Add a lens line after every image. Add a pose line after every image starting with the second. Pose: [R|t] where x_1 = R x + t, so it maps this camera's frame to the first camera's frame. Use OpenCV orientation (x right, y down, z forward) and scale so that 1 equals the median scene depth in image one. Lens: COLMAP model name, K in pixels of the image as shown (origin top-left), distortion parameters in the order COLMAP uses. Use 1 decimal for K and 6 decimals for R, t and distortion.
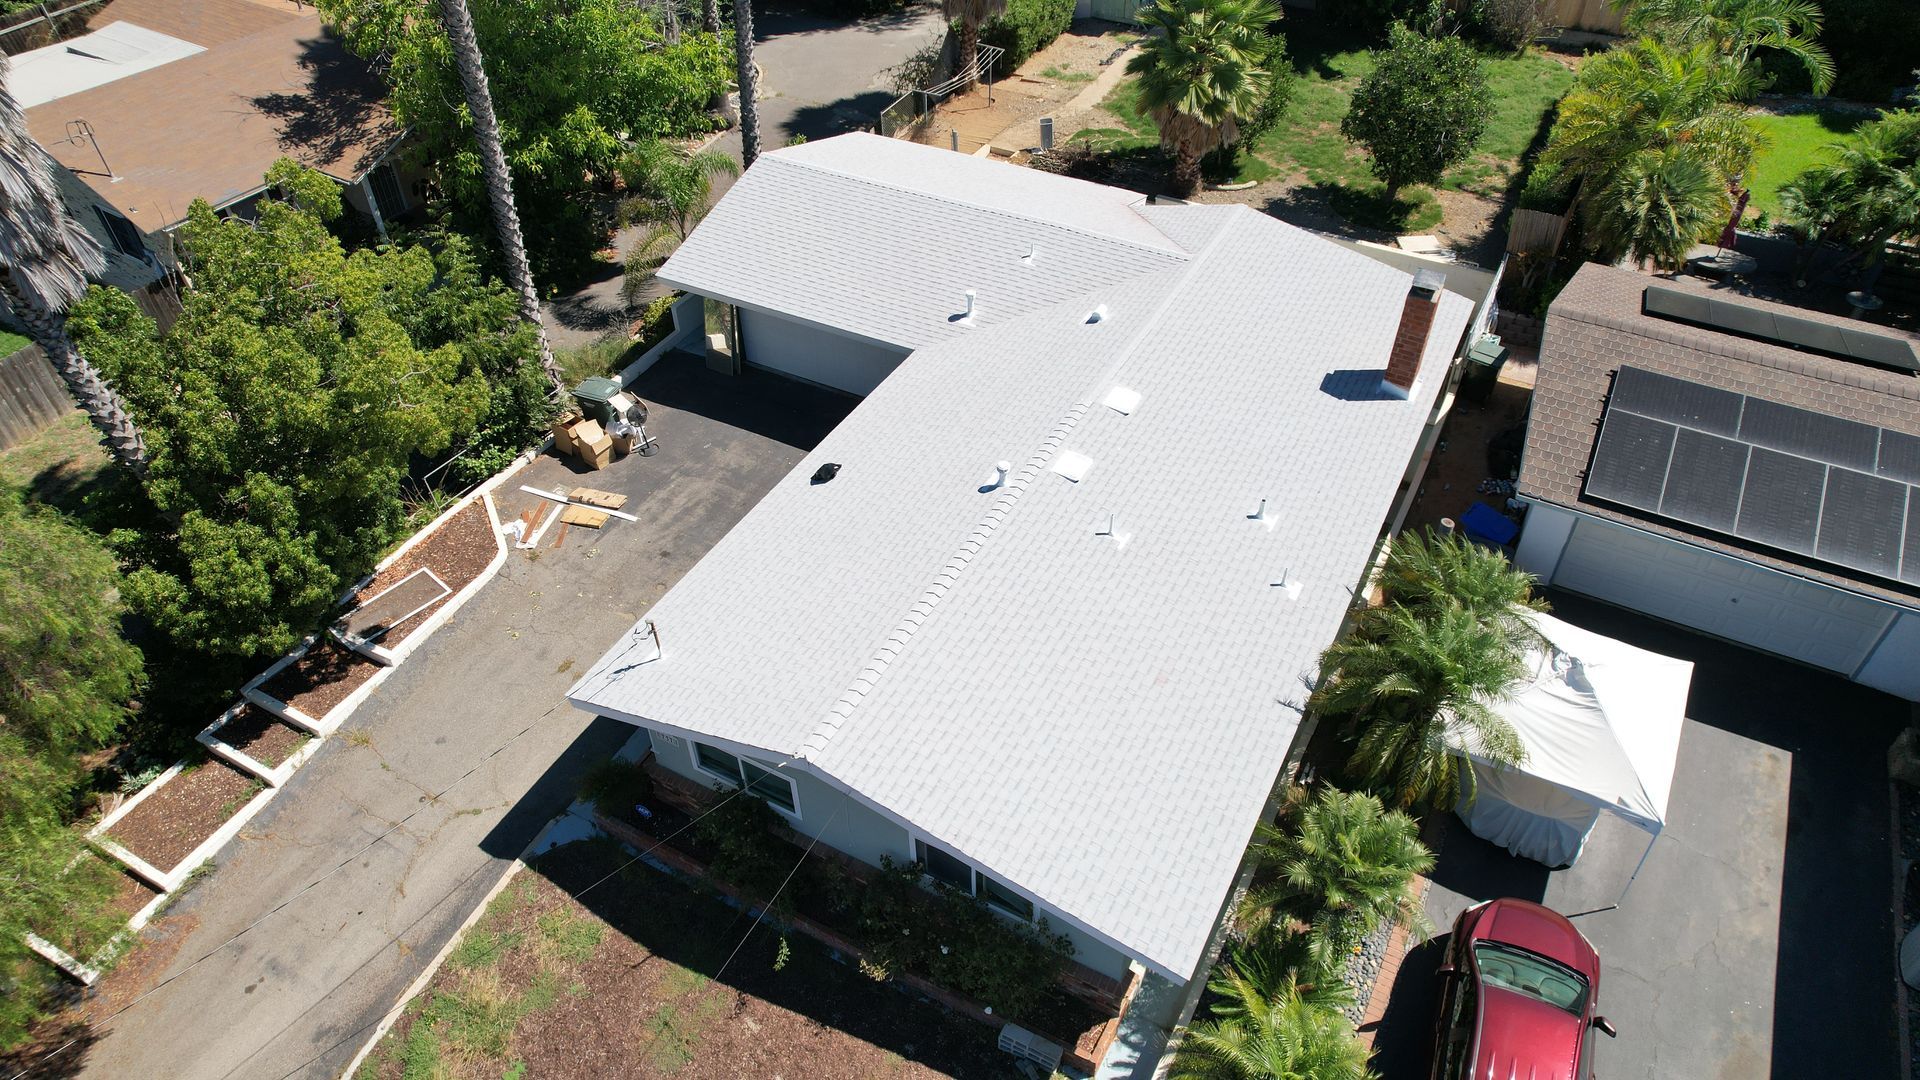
lens RADIAL K [[1218.6, 0, 962.0], [0, 1218.6, 539.6], [0, 0, 1]] dist [-0.087043, 0.073852]
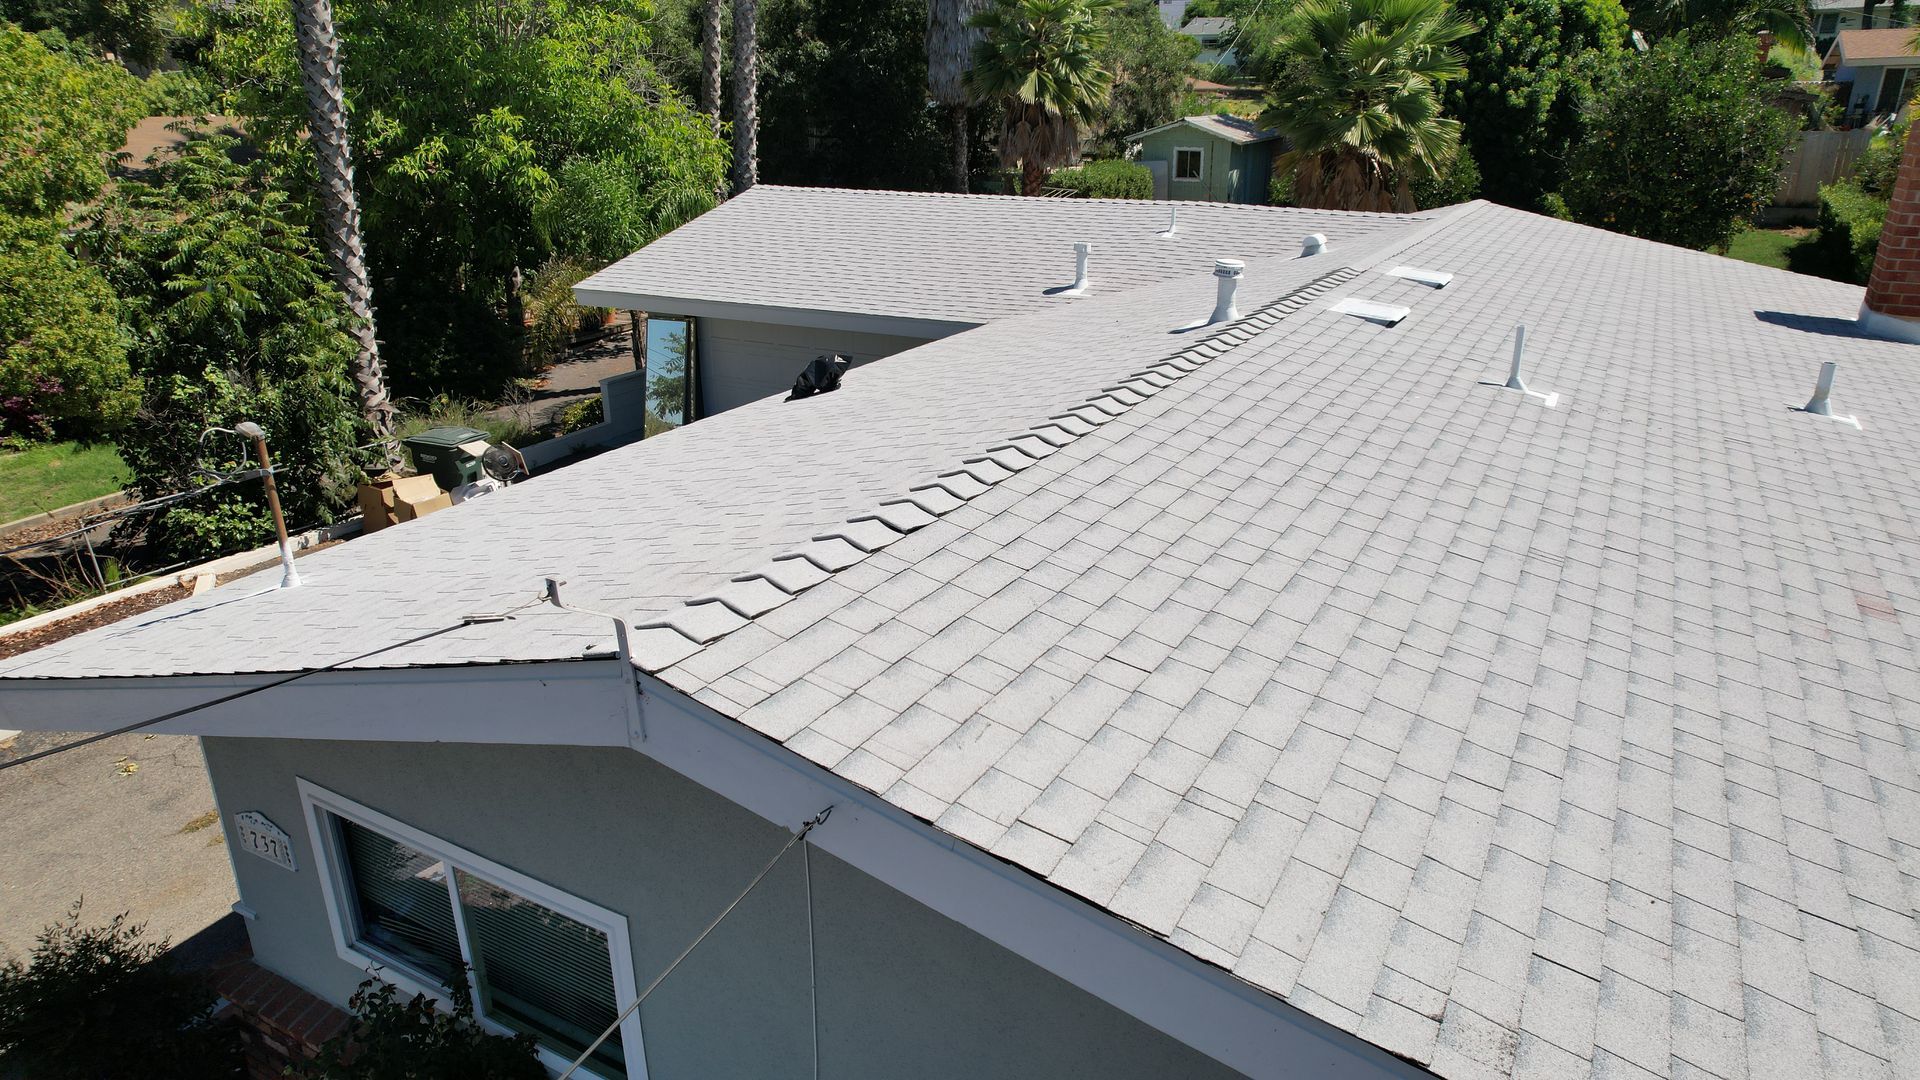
lens RADIAL K [[1217.8, 0, 960.0], [0, 1217.8, 540.0], [0, 0, 1]] dist [-0.075748, 0.068273]
pose [[0.999861, 0.010746, -0.012779, -0.050975], [-0.014696, 0.929665, -0.368113, 0.176444], [0.007925, 0.368250, 0.929693, 0.593126]]
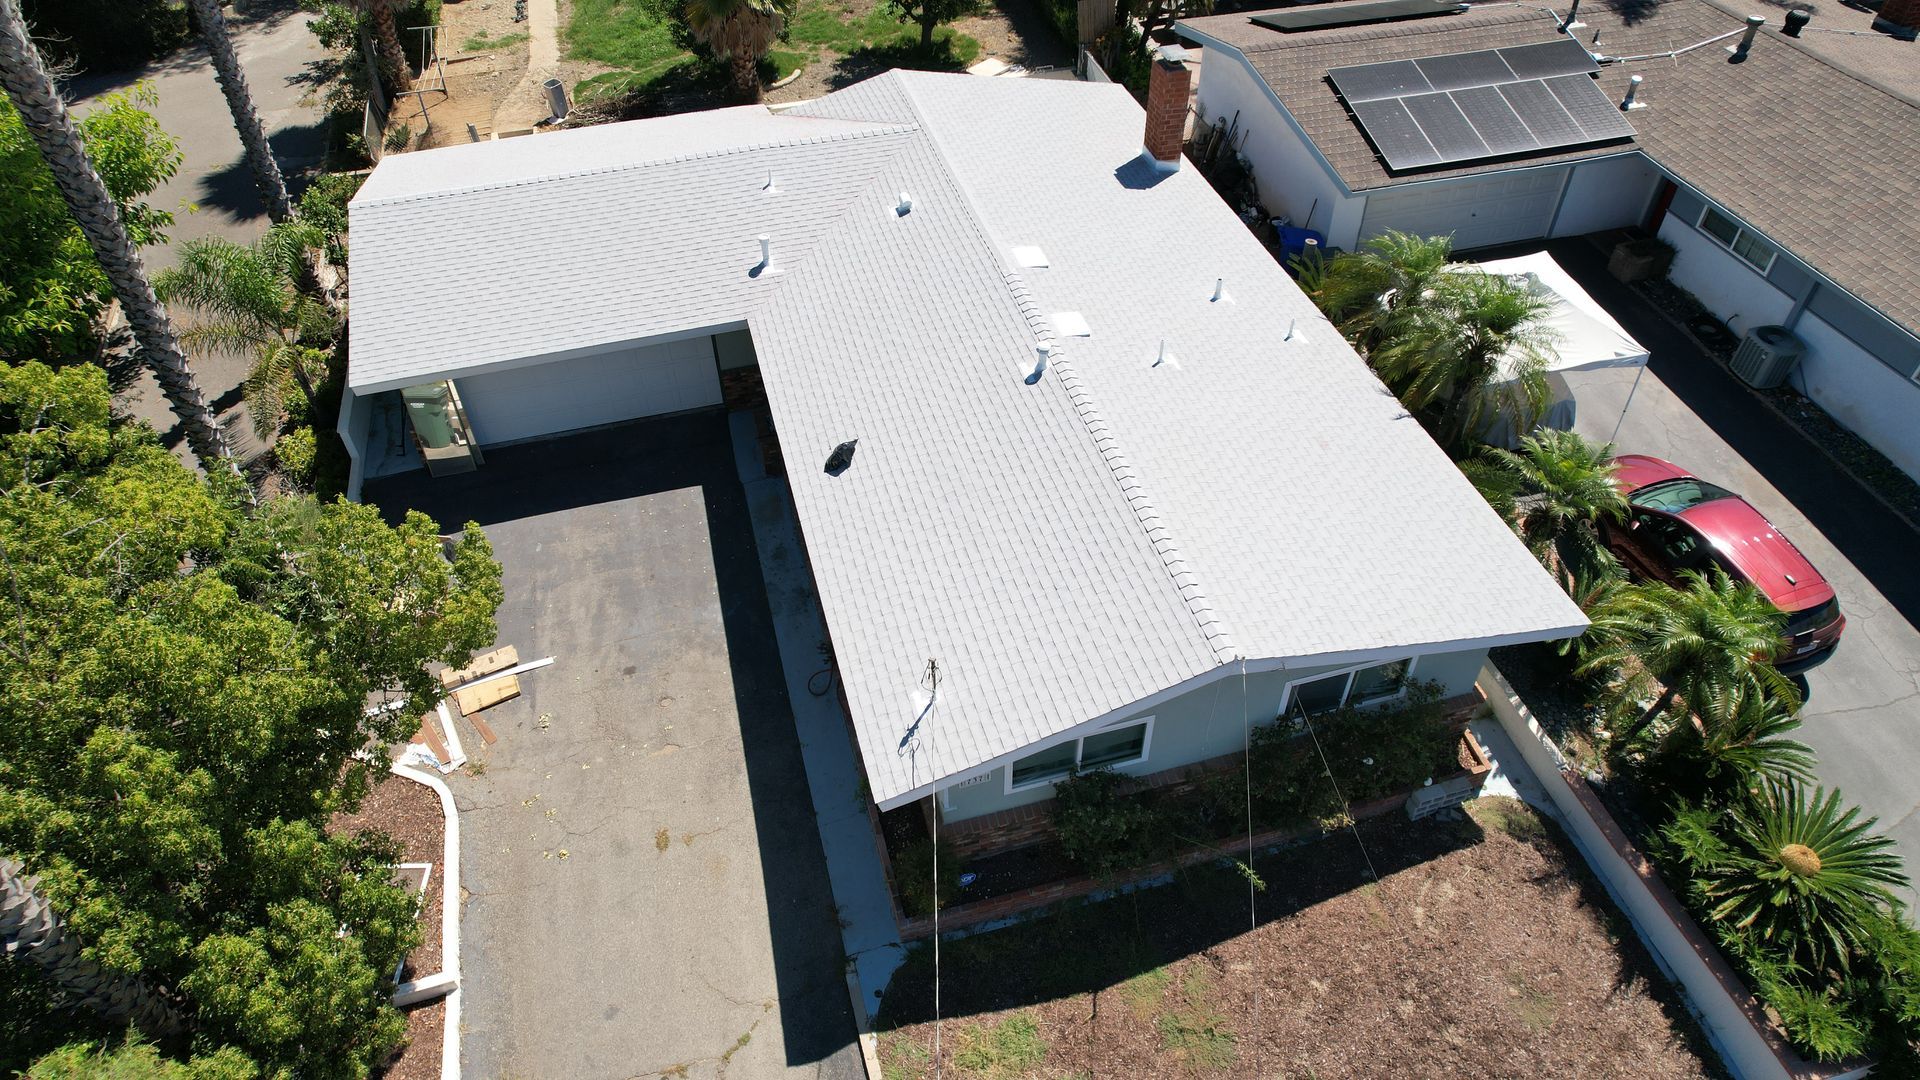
lens RADIAL K [[1214.1, 0, 961.7], [0, 1214.1, 544.1], [0, 0, 1]] dist [-0.082659, 0.066927]
pose [[0.720933, -0.482720, 0.497230, -0.511194], [0.463939, 0.869177, 0.171148, -0.109123], [-0.514797, 0.107298, 0.850571, 0.239304]]
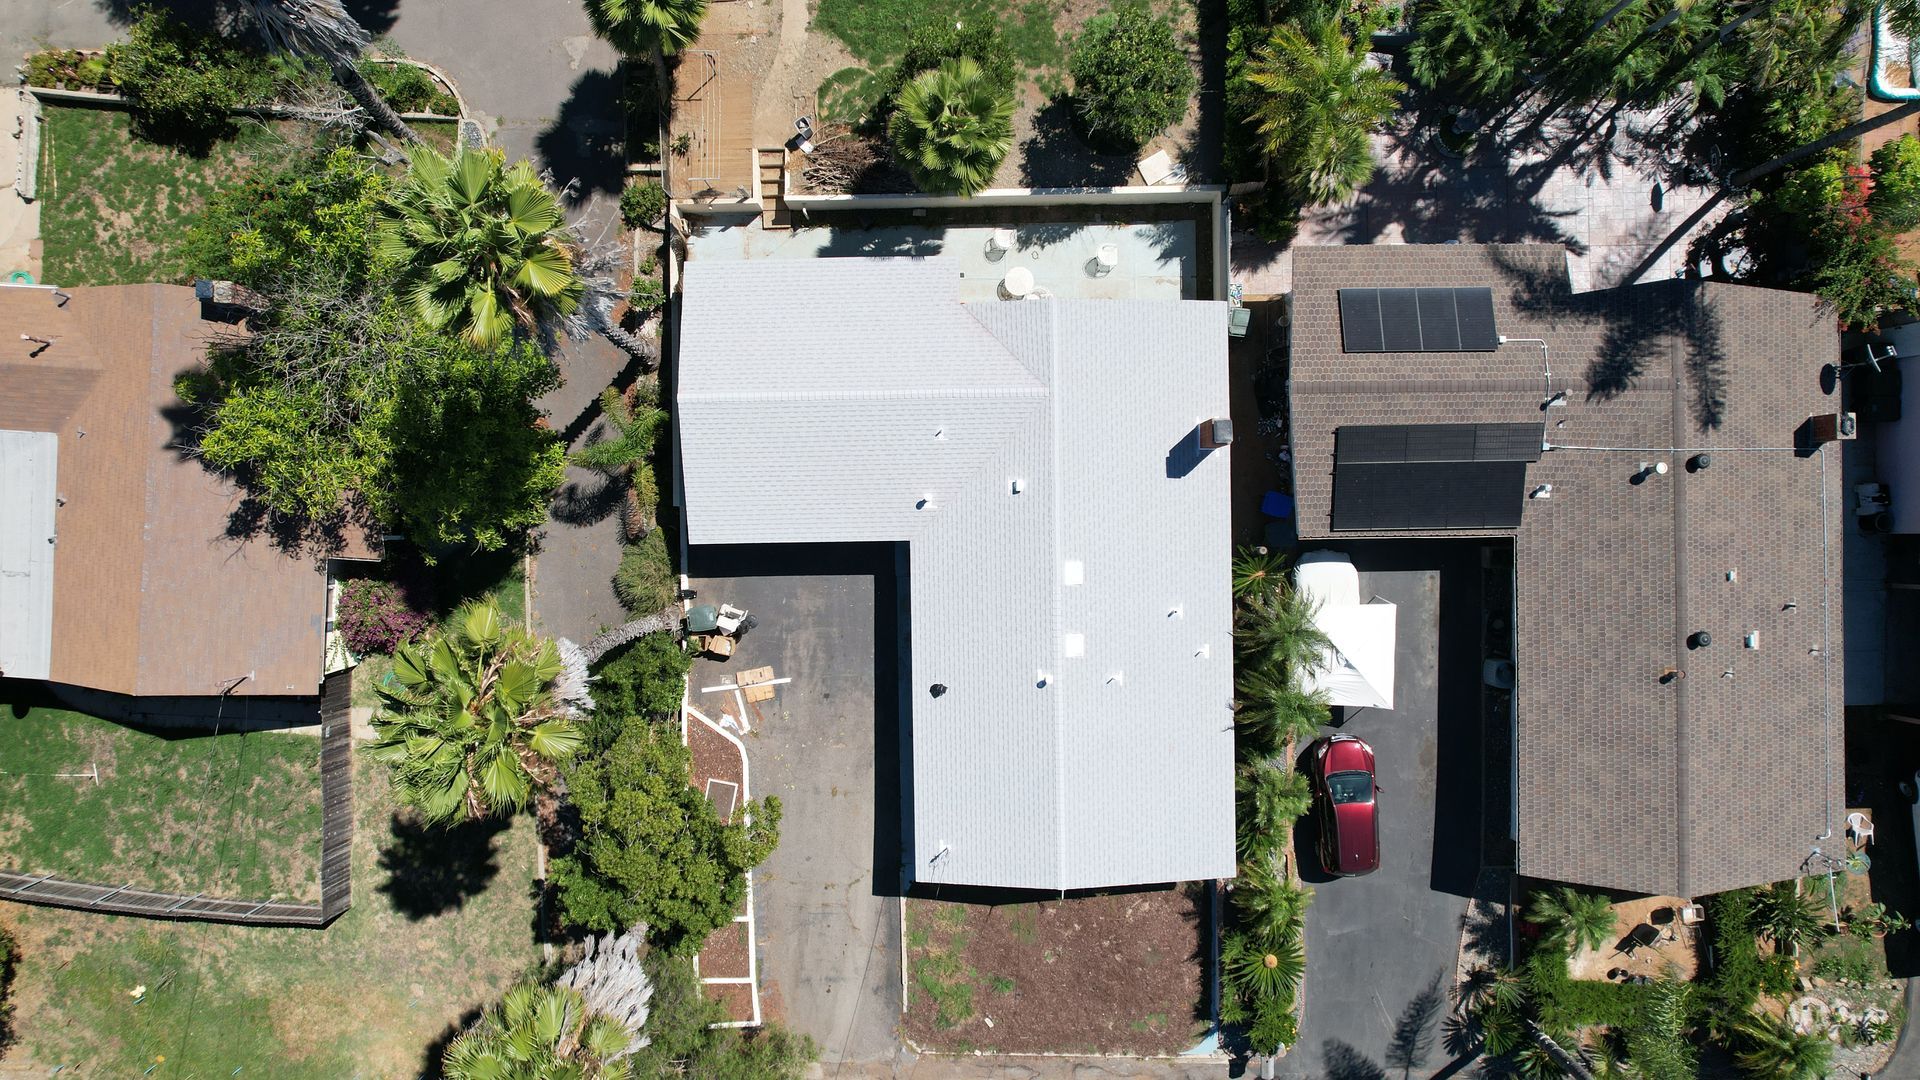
lens RADIAL K [[1218.7, 0, 964.0], [0, 1218.7, 539.7], [0, 0, 1]] dist [-0.081412, 0.071312]
pose [[0.871984, -0.489504, -0.005429, 0.033460], [0.330537, 0.580553, 0.744113, -1.471119], [-0.361095, -0.650649, 0.668032, -0.029497]]
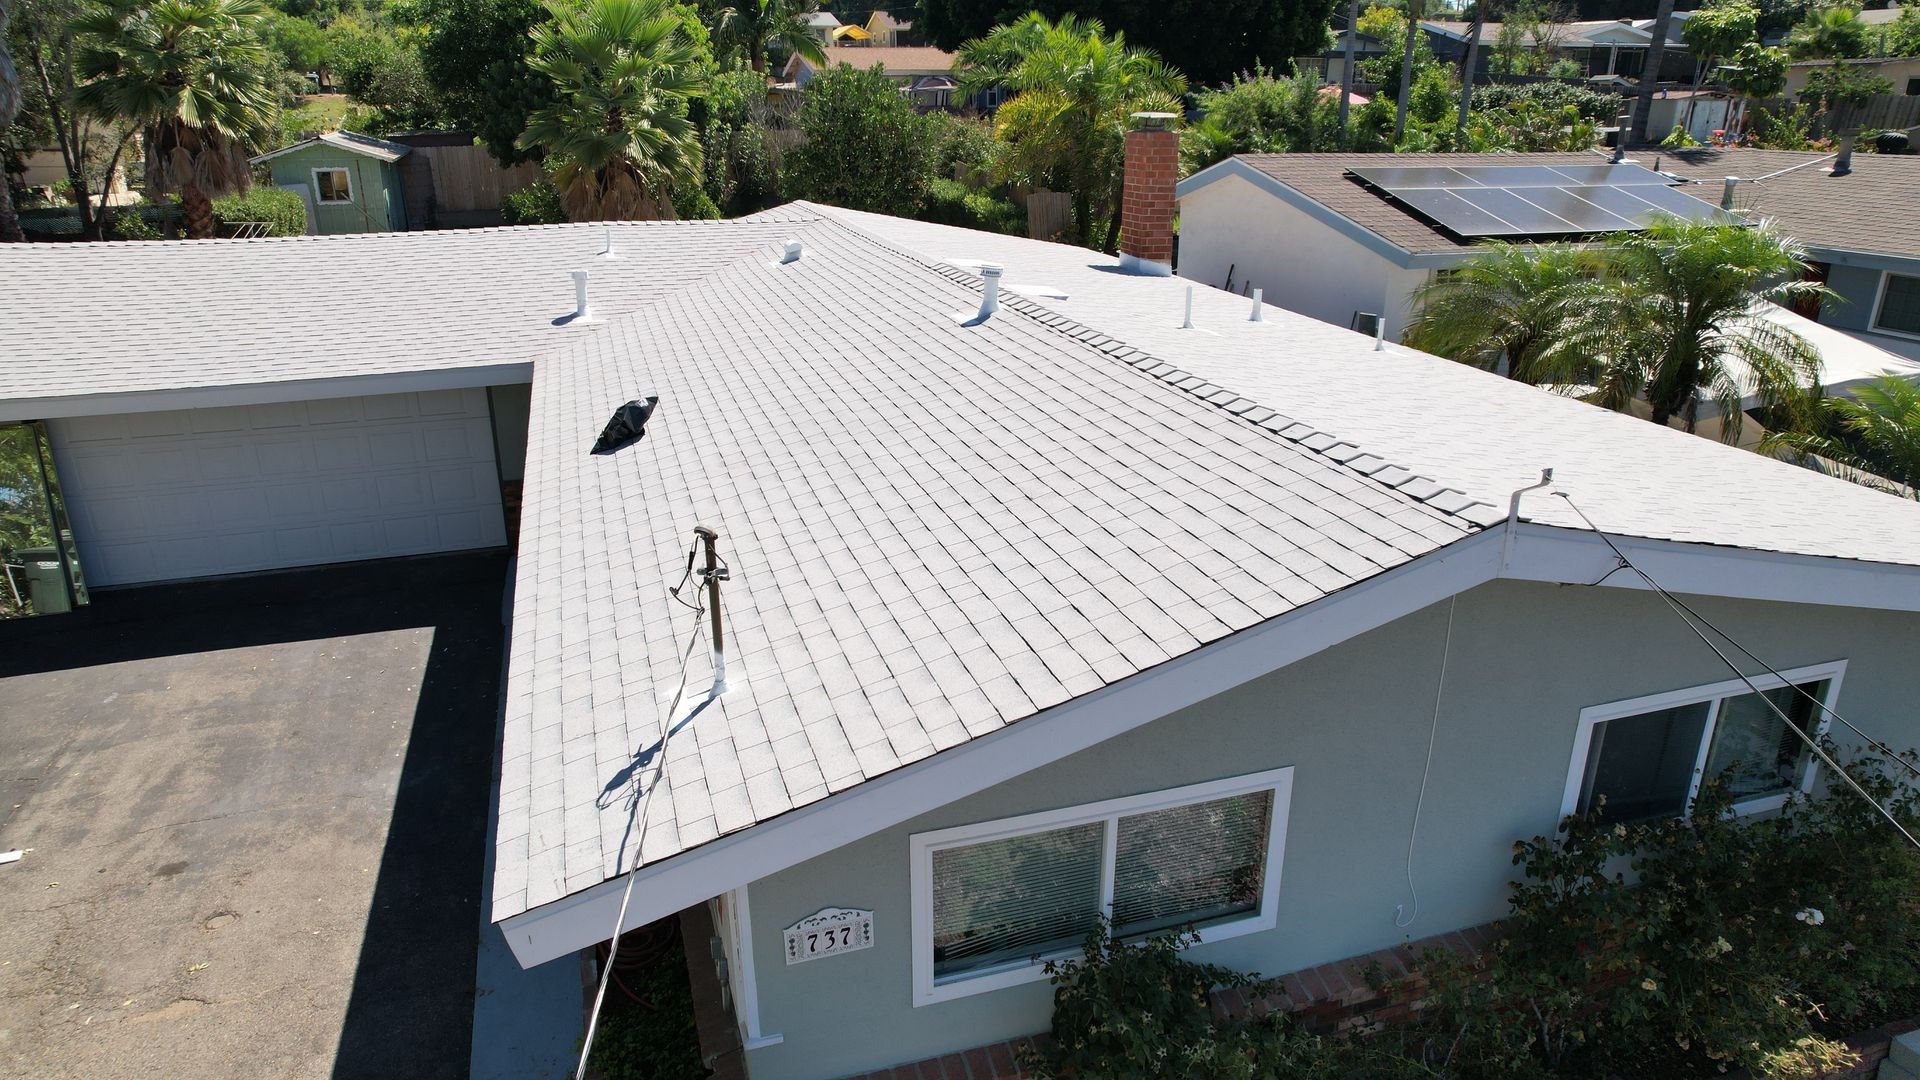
lens RADIAL K [[1218.7, 0, 964.0], [0, 1218.7, 539.7], [0, 0, 1]] dist [-0.081412, 0.071312]
pose [[0.695718, -0.239767, 0.677117, -0.349803], [0.473861, 0.861635, -0.181773, 0.129733], [-0.539844, 0.447322, 0.713072, 0.625852]]
